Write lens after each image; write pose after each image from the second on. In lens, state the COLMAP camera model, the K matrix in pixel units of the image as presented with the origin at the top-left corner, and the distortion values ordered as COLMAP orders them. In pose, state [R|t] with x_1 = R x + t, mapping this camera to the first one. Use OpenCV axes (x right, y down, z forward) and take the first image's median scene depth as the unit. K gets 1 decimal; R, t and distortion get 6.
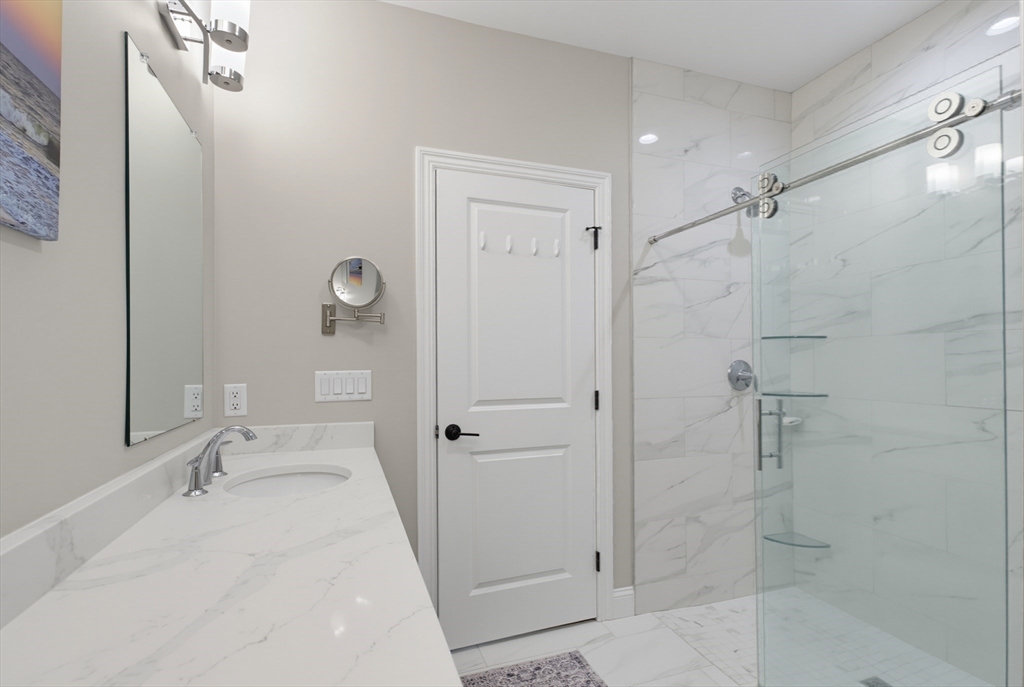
lens RADIAL K [[495.0, 0, 525.4], [0, 495.0, 359.9], [0, 0, 1]] dist [0.009608, -0.001512]
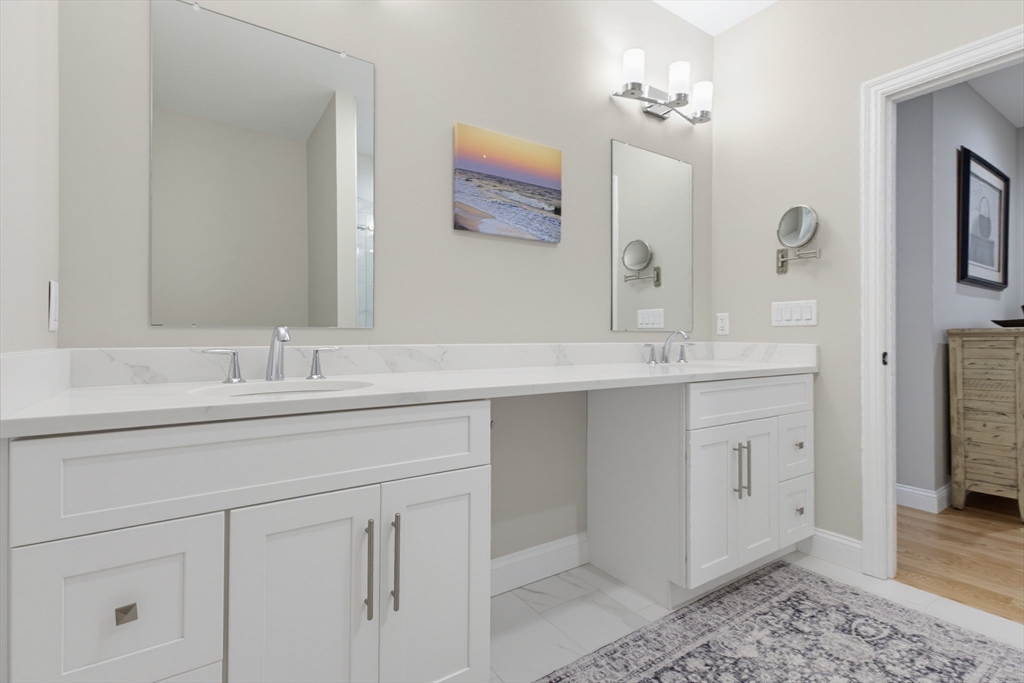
lens RADIAL K [[495.0, 0, 517.9], [0, 495.0, 336.0], [0, 0, 1]] dist [0.009608, -0.001512]
pose [[0.234706, 0.004837, -0.972054, 0.711509], [-0.005066, 0.999980, 0.003753, 0.114186], [0.972053, 0.004044, 0.234726, 0.058020]]
